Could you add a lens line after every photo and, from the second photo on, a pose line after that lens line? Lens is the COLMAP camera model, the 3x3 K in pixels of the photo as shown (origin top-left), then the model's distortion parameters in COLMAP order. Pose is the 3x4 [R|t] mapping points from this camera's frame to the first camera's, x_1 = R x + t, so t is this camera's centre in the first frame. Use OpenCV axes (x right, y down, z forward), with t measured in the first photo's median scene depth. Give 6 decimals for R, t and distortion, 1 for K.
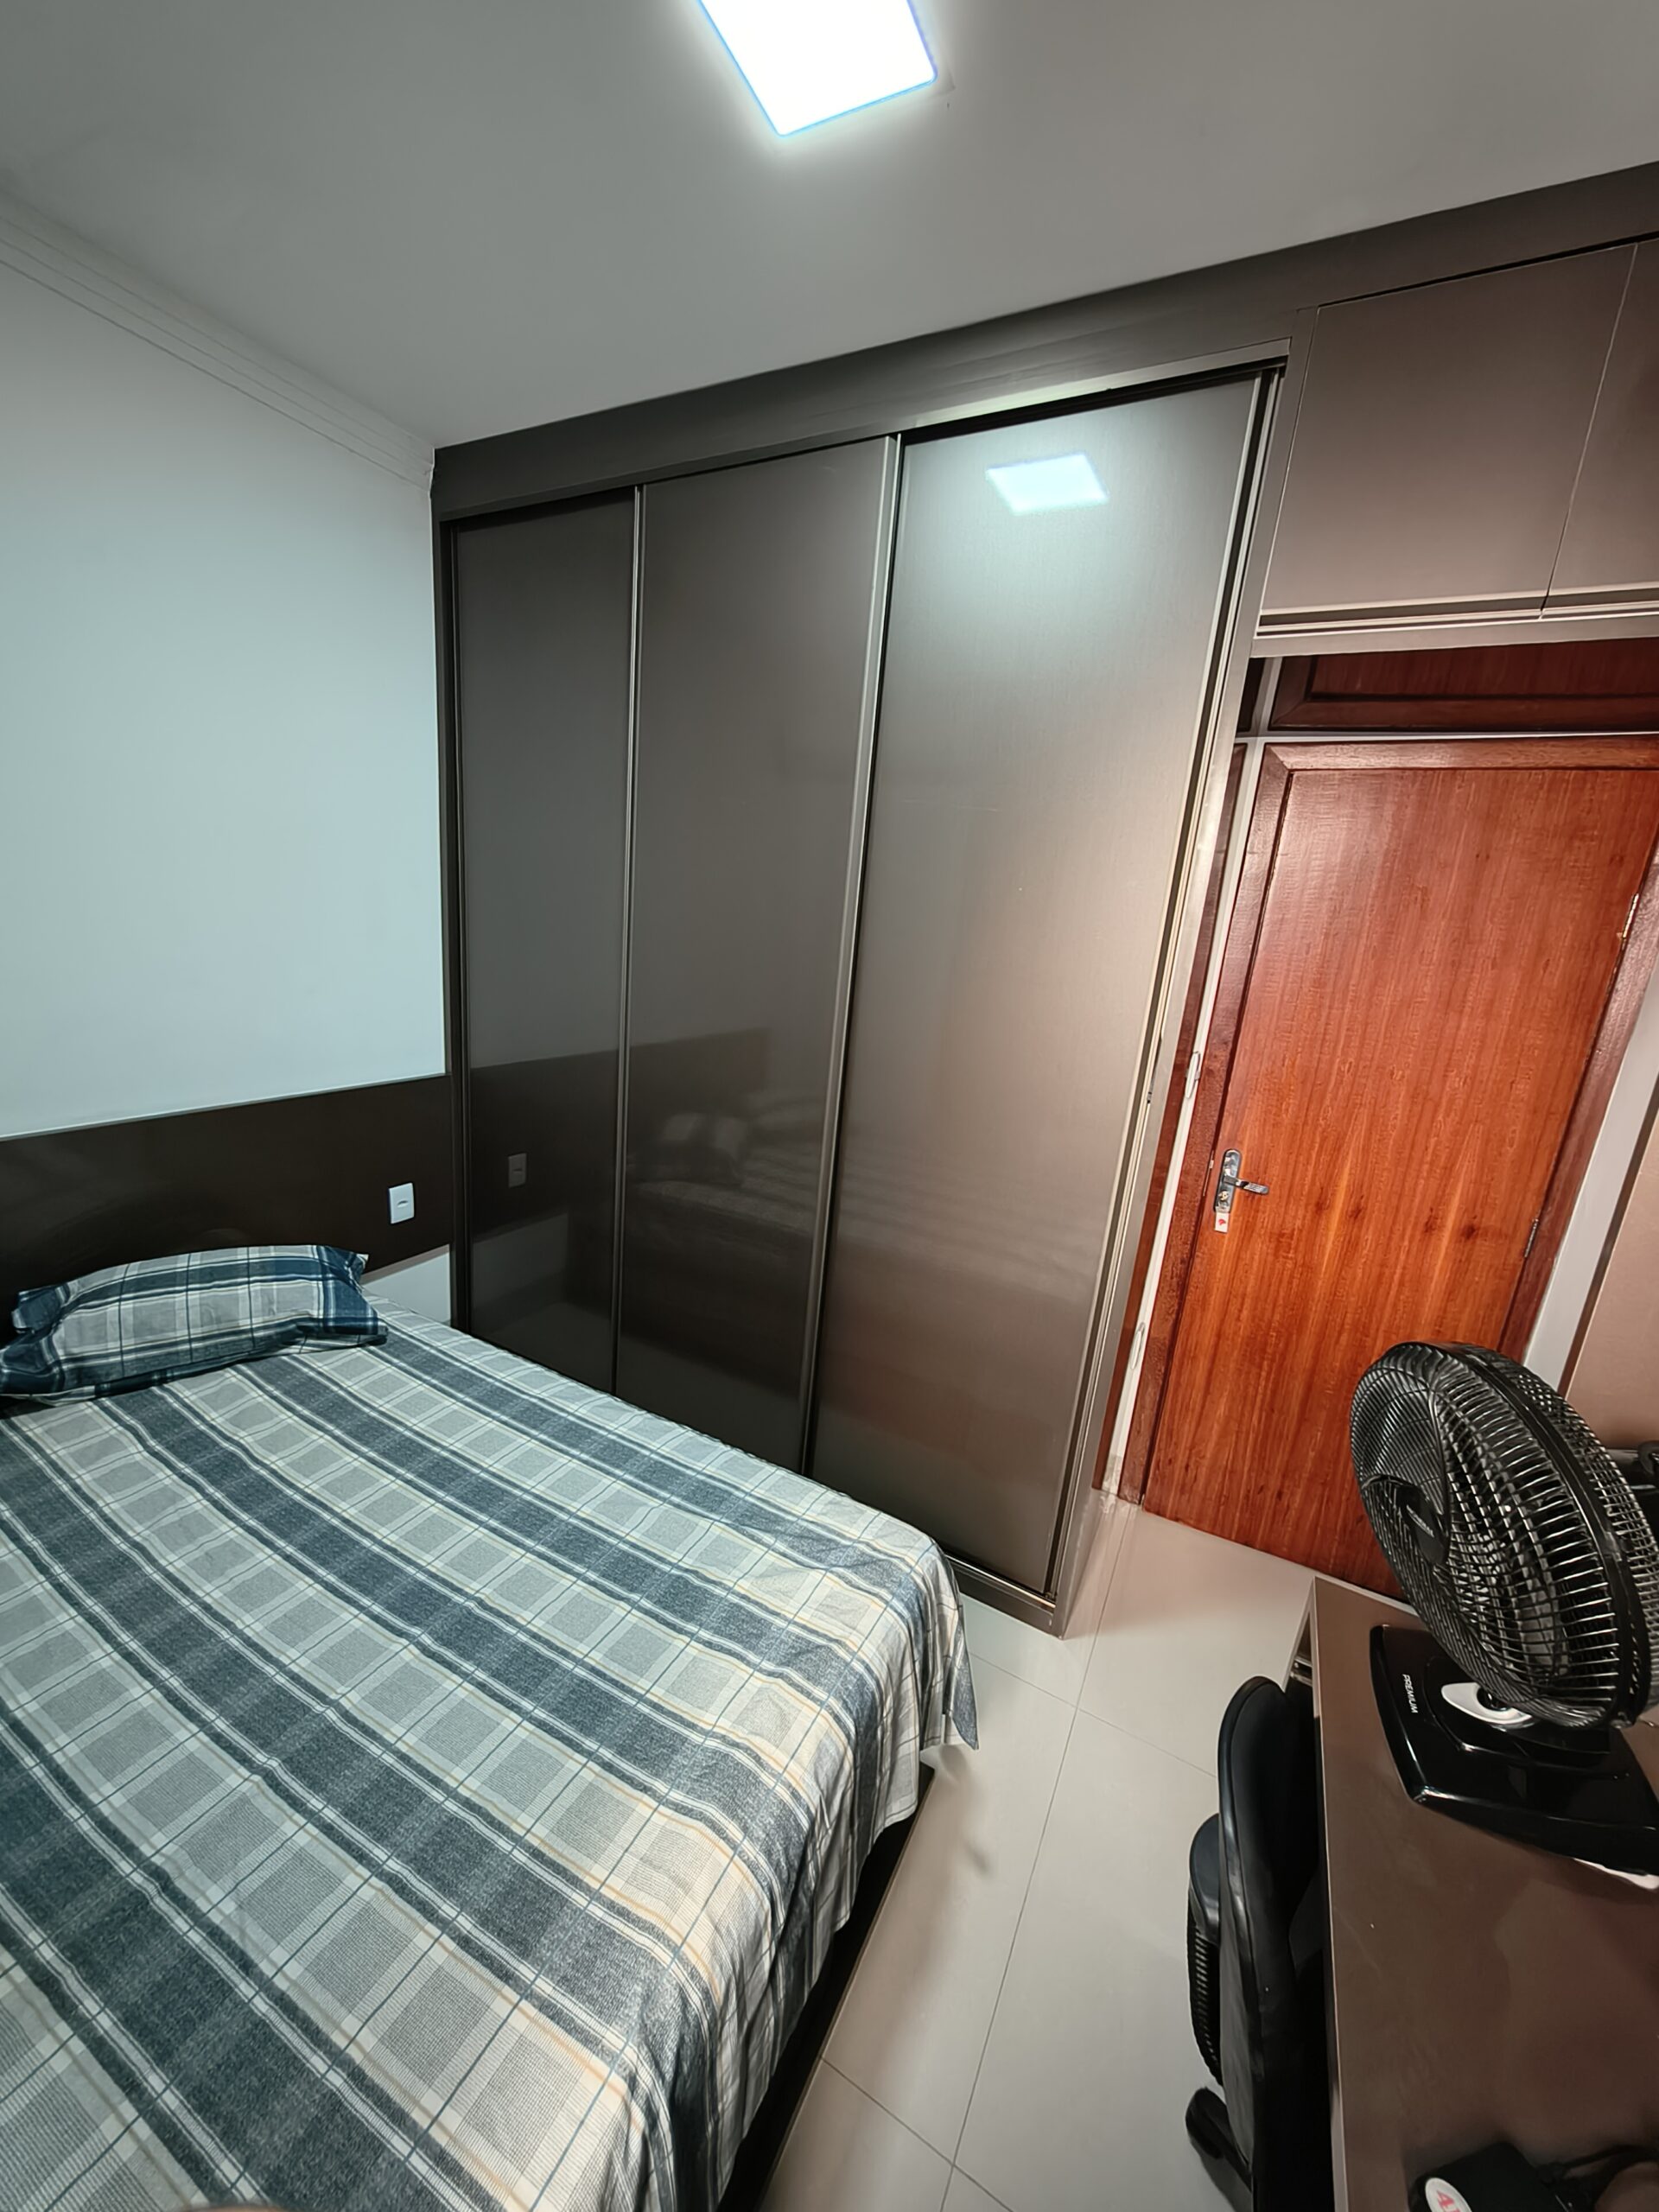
lens RADIAL K [[825.8, 0, 829.5], [0, 825.8, 1106.0], [0, 0, 1]] dist [-0.000388, 0.000057]
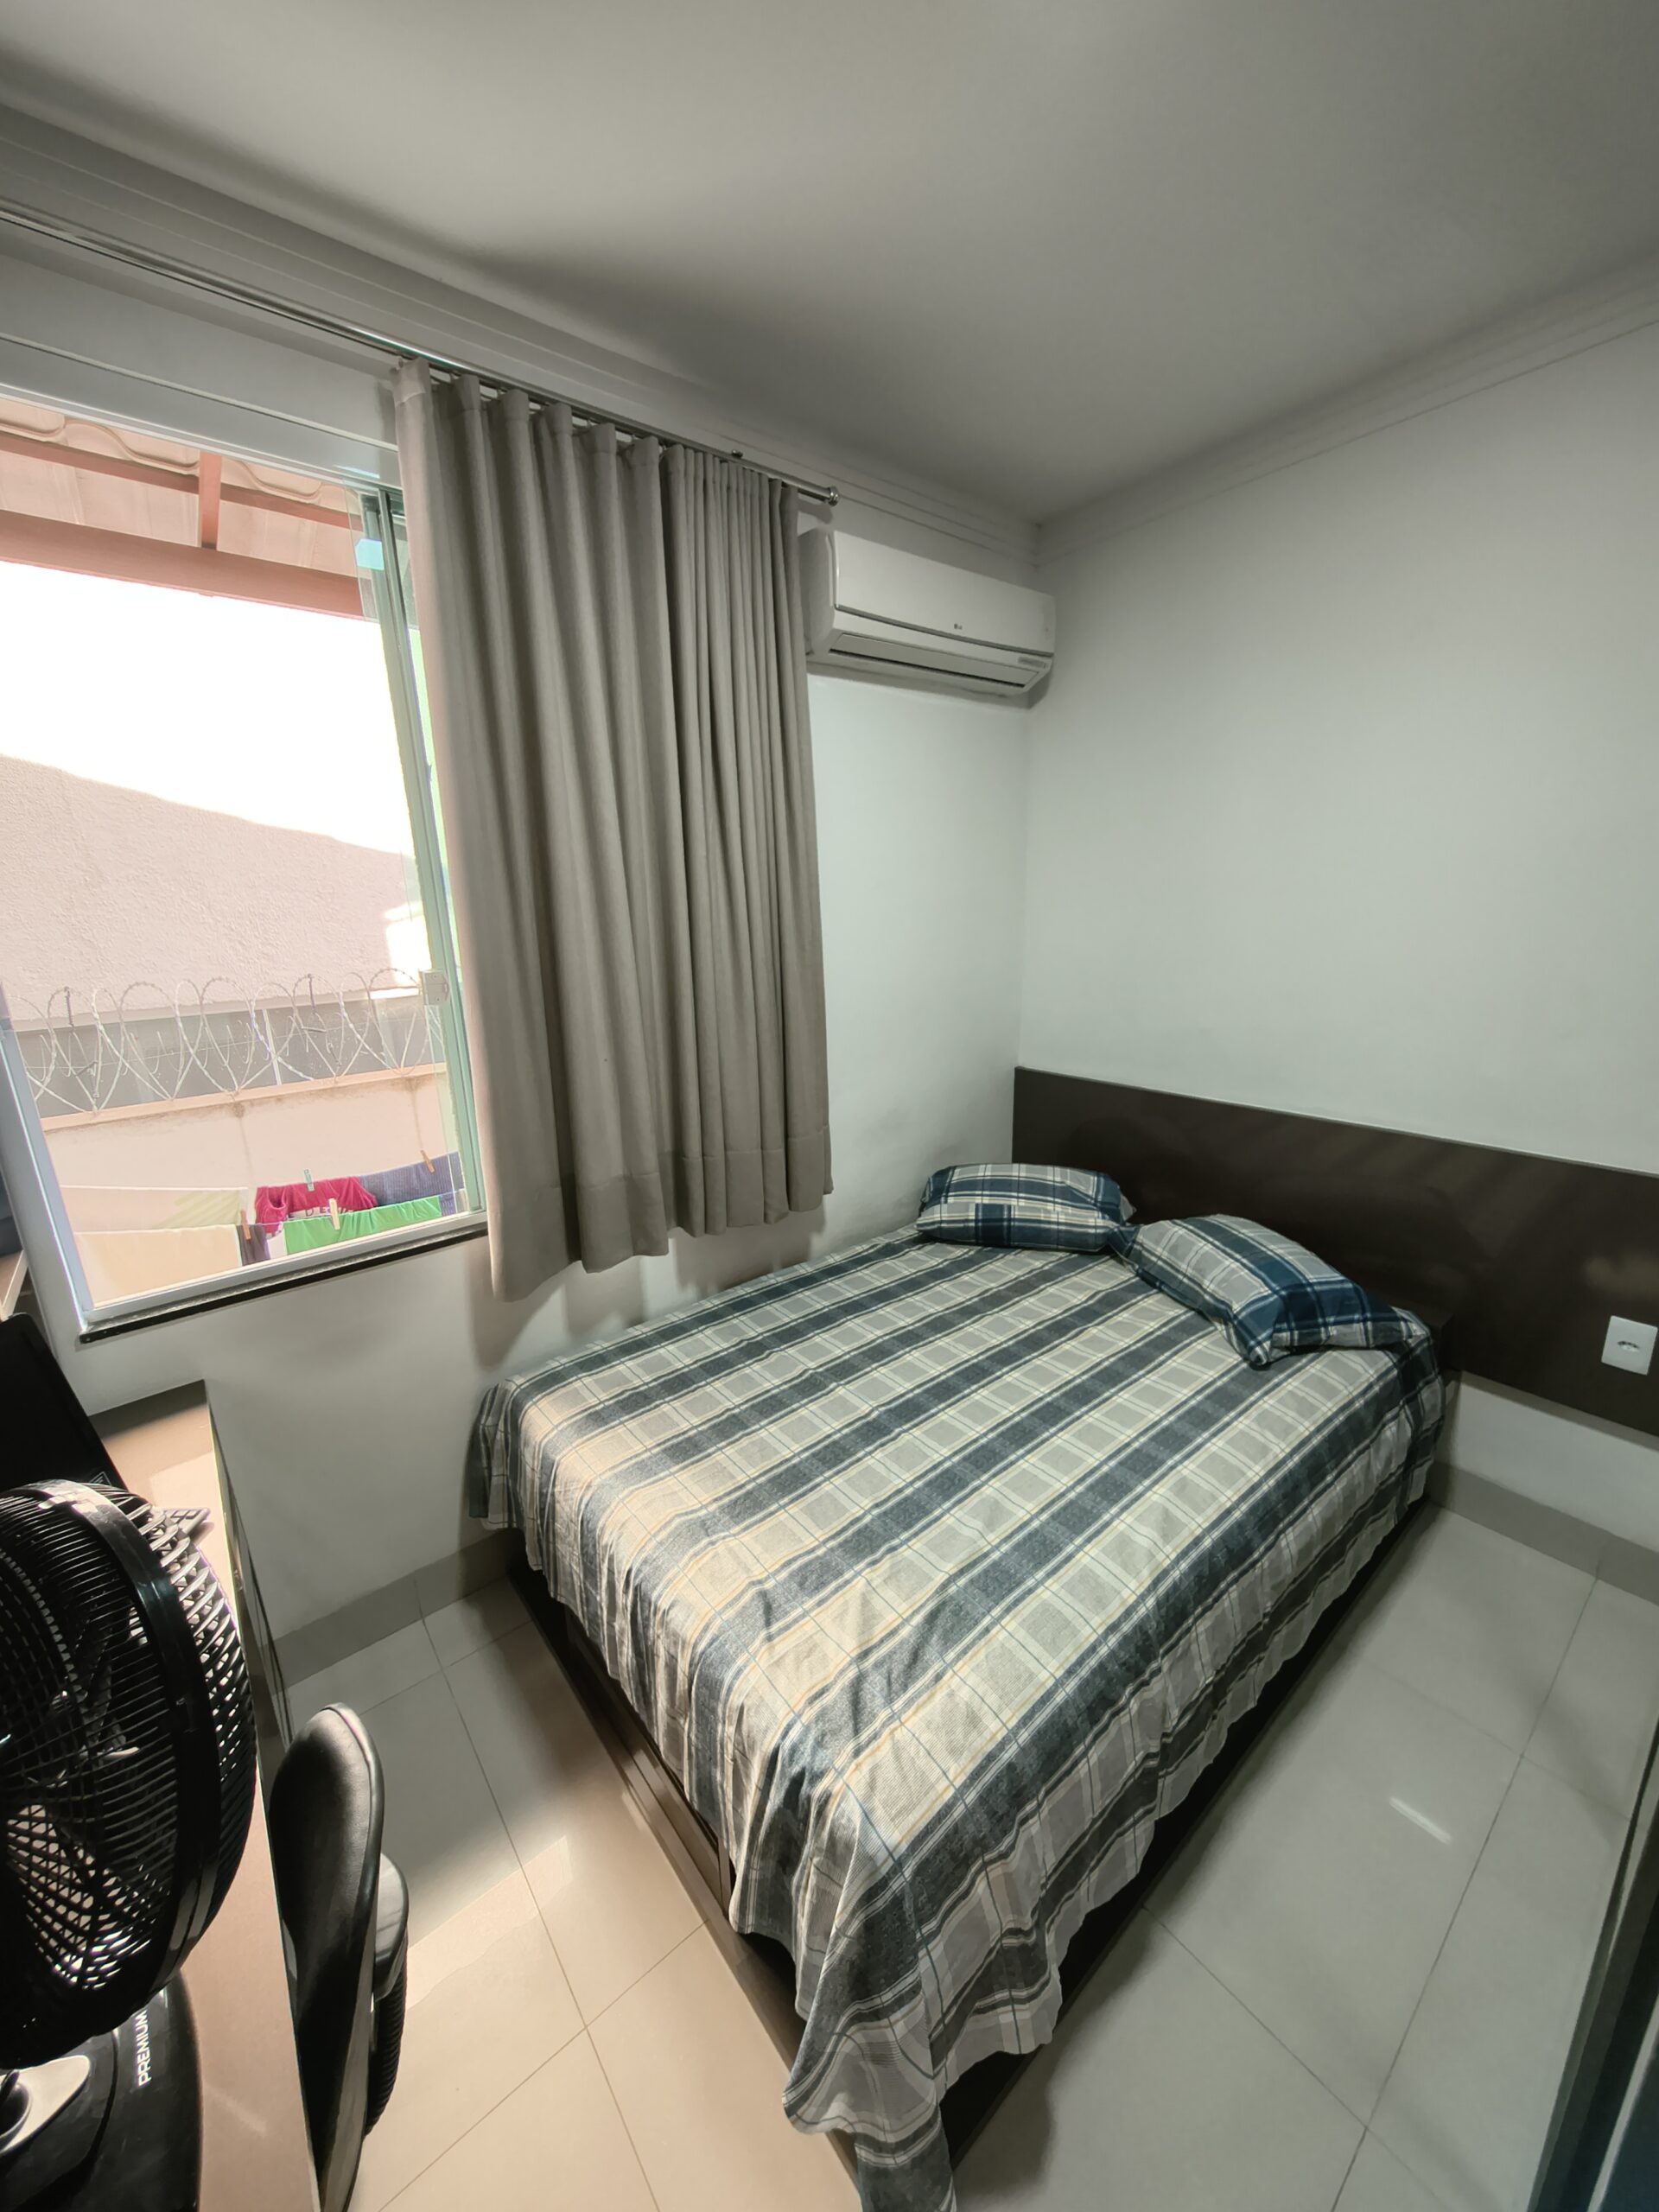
lens RADIAL K [[825.8, 0, 829.5], [0, 825.8, 1106.0], [0, 0, 1]] dist [-0.000388, 0.000057]
pose [[-0.391277, 0.151233, -0.907762, 0.602388], [-0.209876, 0.945746, 0.248024, -0.176441], [0.896022, 0.287563, -0.338308, 0.928020]]
